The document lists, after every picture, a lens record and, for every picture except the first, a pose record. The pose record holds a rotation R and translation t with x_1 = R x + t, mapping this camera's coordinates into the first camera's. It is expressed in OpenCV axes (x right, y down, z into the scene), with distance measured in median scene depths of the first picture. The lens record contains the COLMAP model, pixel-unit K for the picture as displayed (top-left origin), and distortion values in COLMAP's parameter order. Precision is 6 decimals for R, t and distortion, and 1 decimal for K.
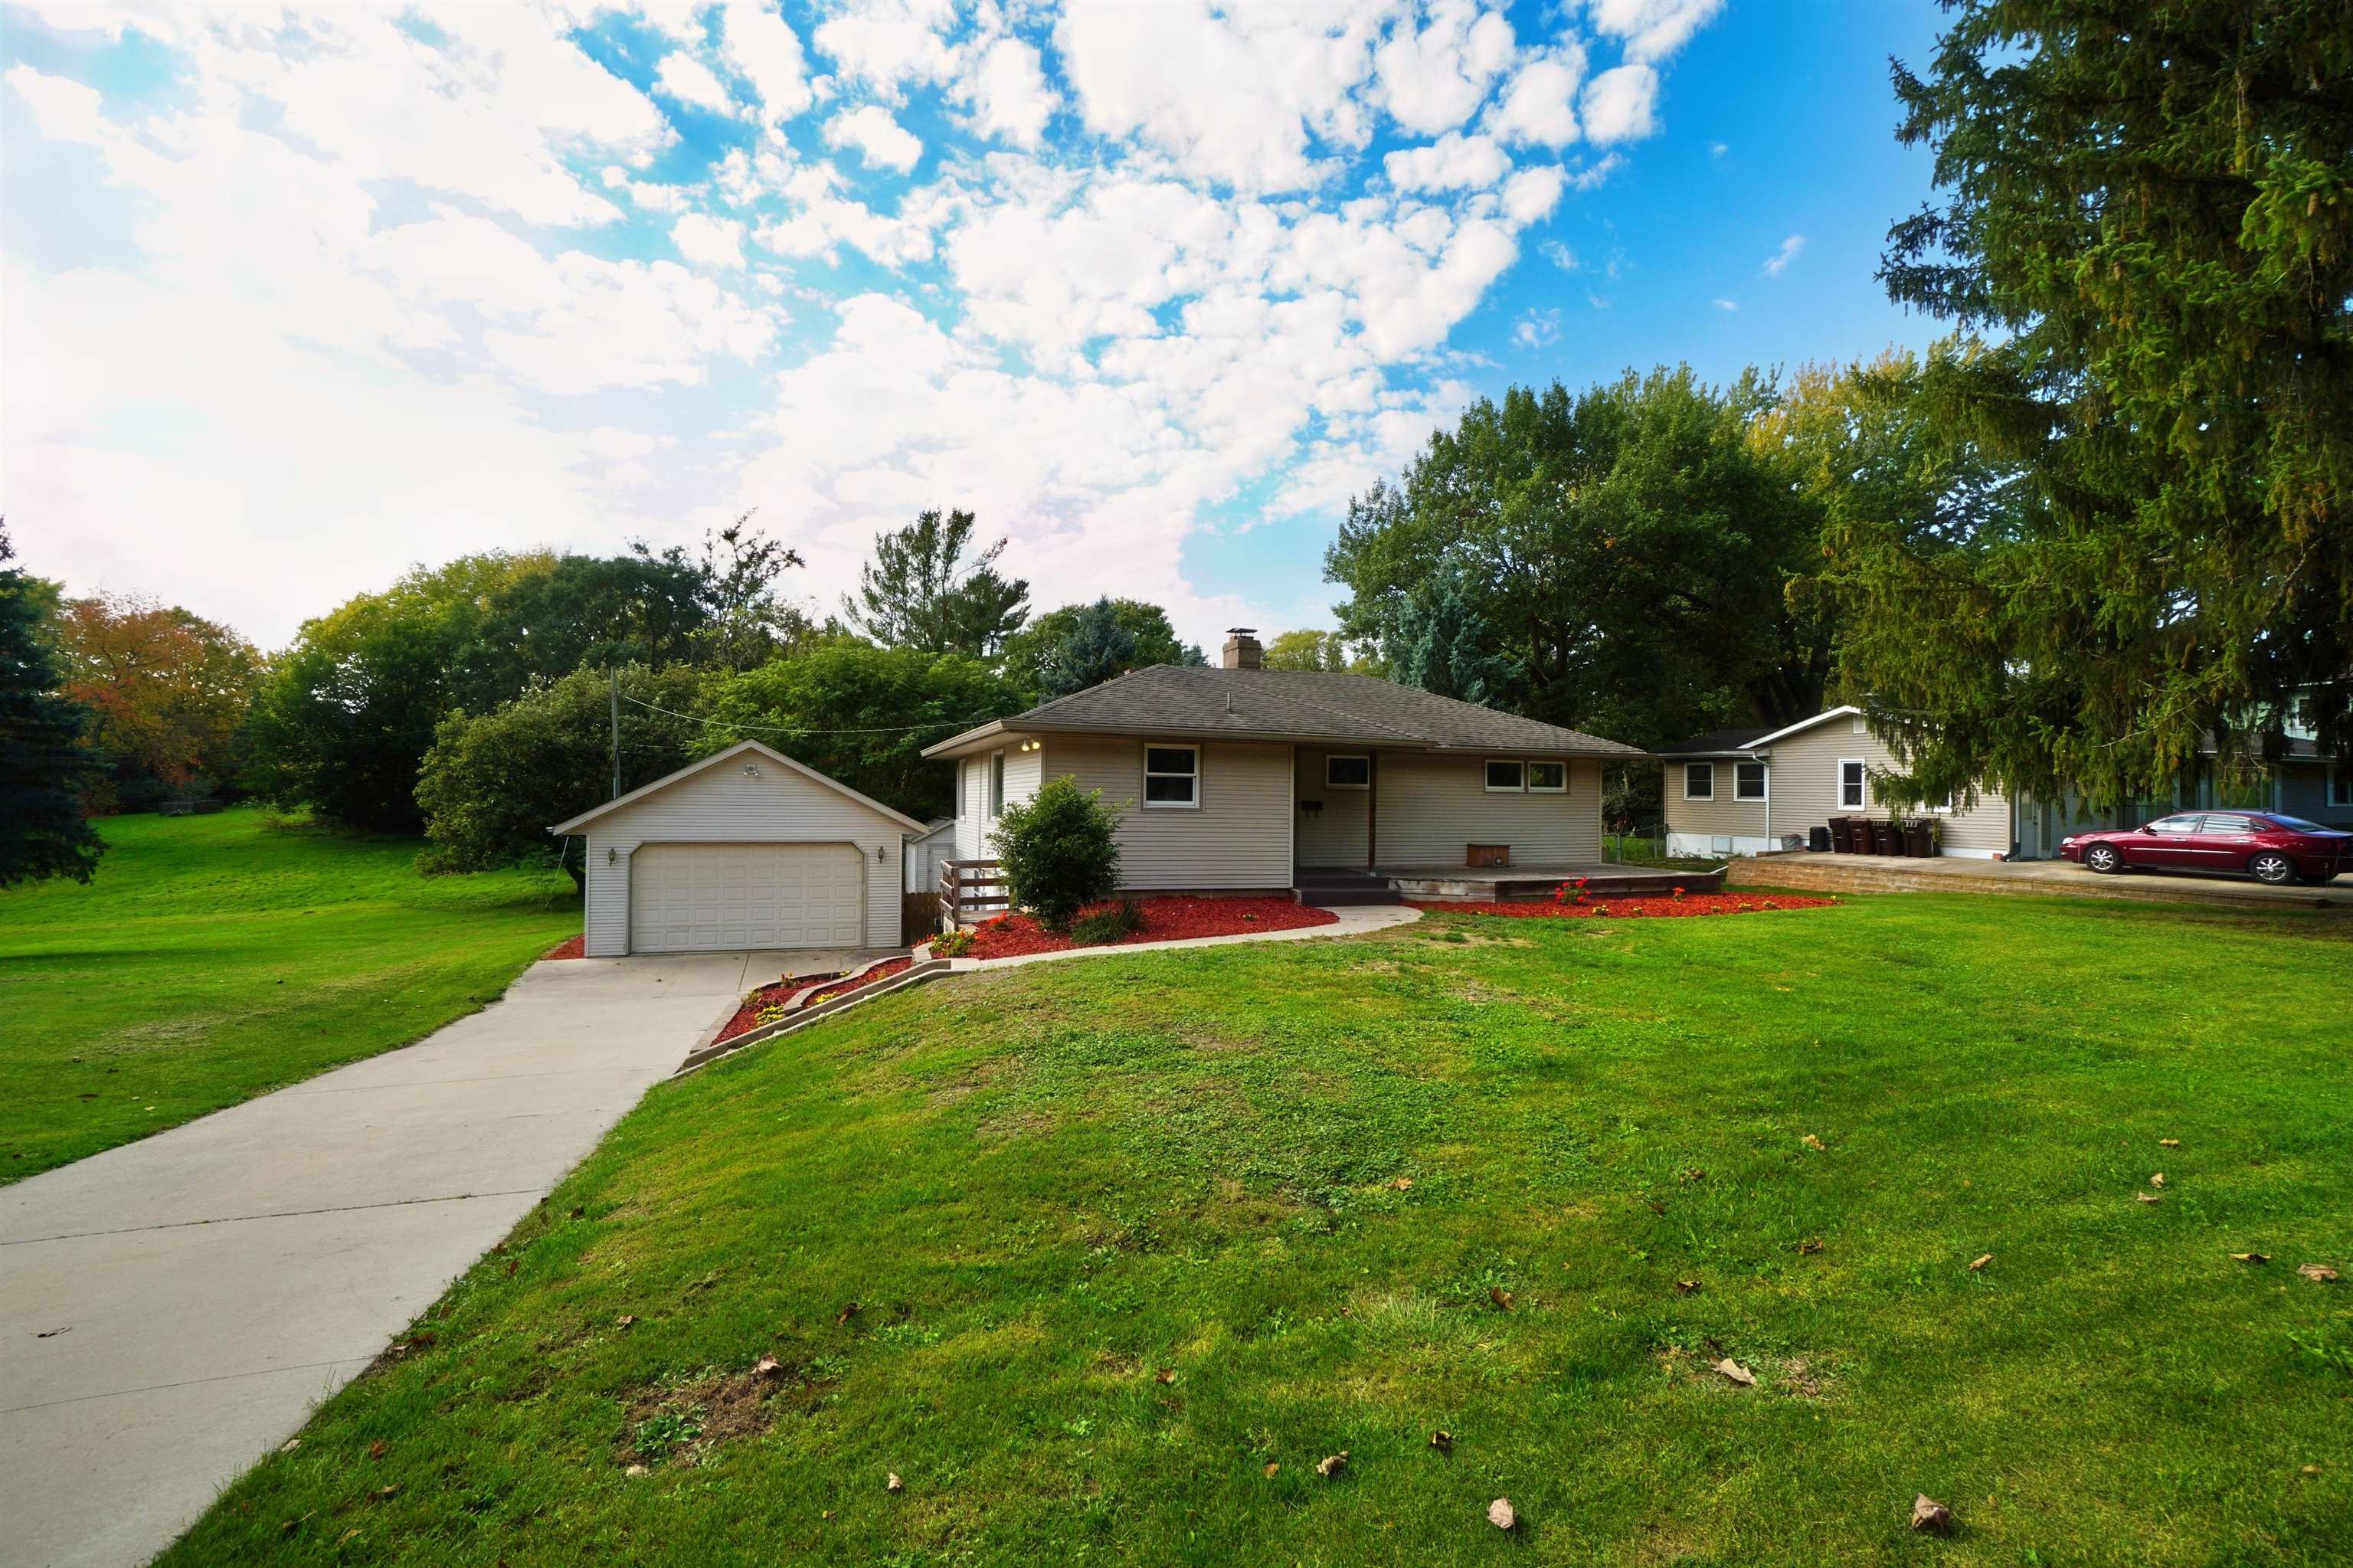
lens RADIAL K [[1059.2, 0, 1178.5], [0, 1059.2, 771.1], [0, 0, 1]] dist [-0.032543, 0.000825]
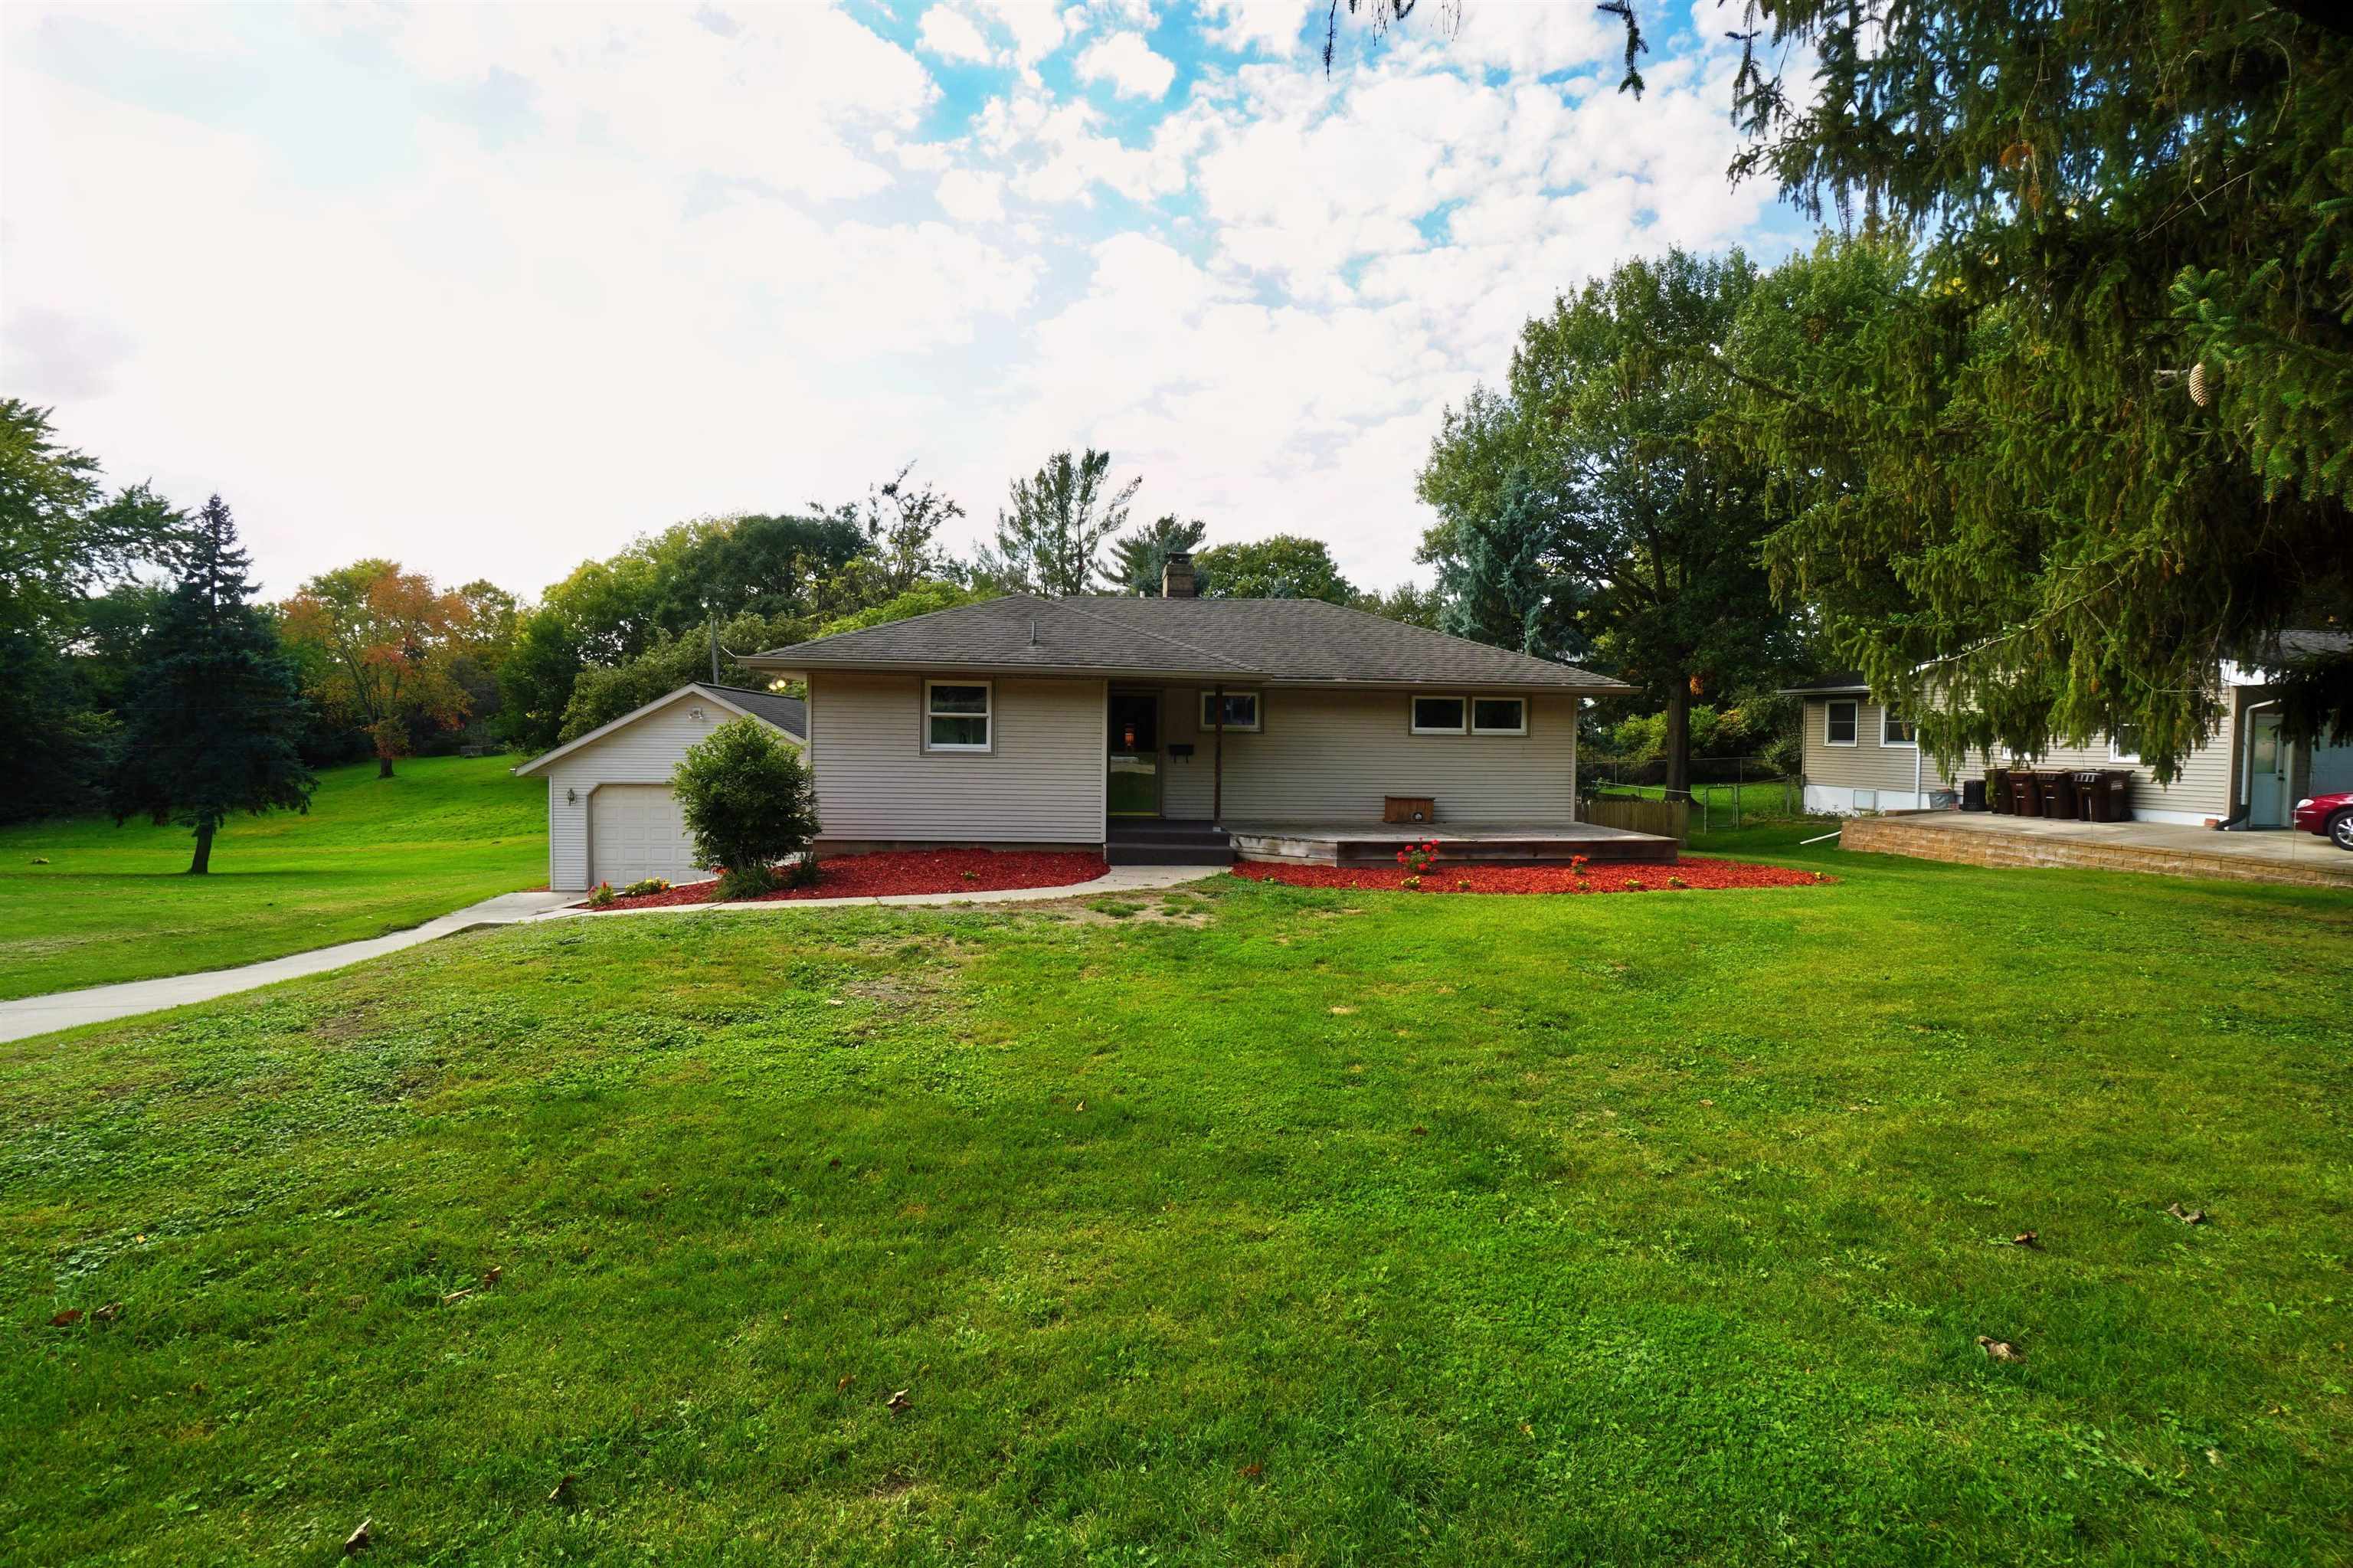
lens RADIAL K [[1059.2, 0, 1181.8], [0, 1059.2, 776.4], [0, 0, 1]] dist [-0.032543, 0.000825]
pose [[0.969905, 0.009136, -0.243312, 0.208590], [0.004667, 0.998415, 0.056092, 0.003270], [0.243439, -0.055539, 0.968325, 0.089033]]
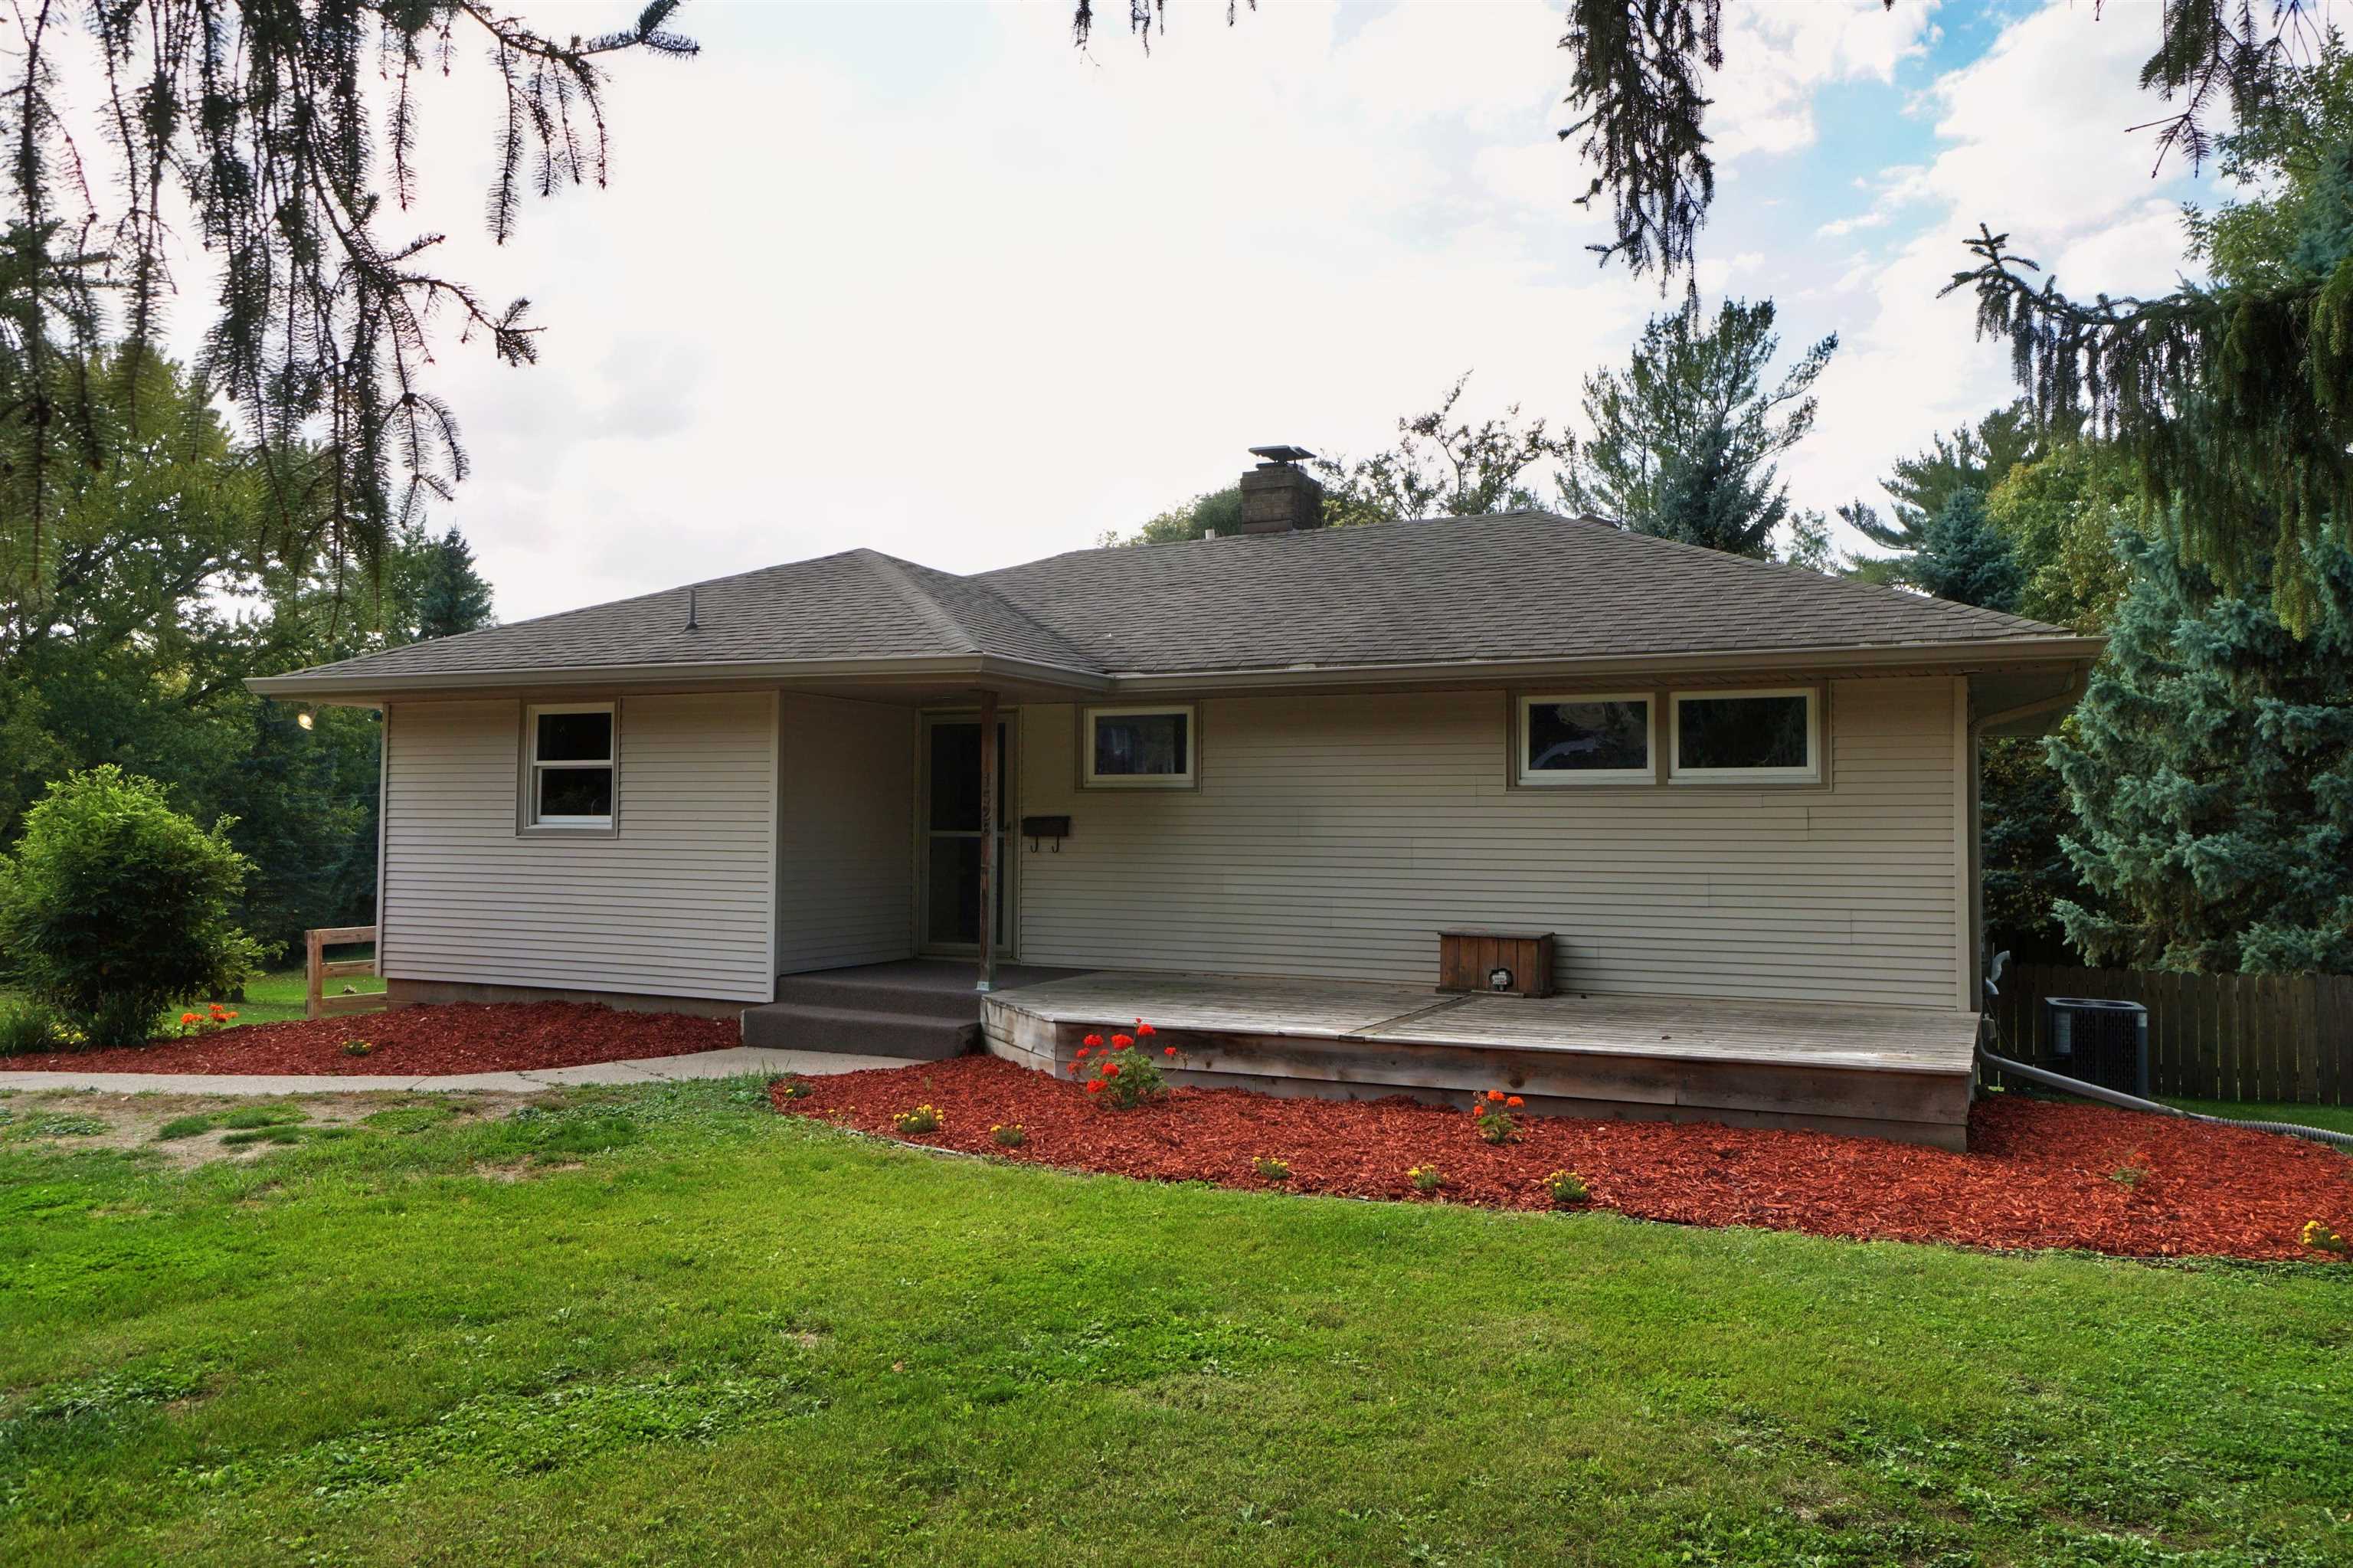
lens RADIAL K [[1753.2, 0, 1179.1], [0, 1753.2, 788.3], [0, 0, 1]] dist [0.010996, 0.002928]
pose [[0.690208, -0.028280, -0.723058, 0.422824], [0.020112, 0.999600, -0.019897, 0.019681], [0.723332, -0.000809, 0.690500, 0.328037]]
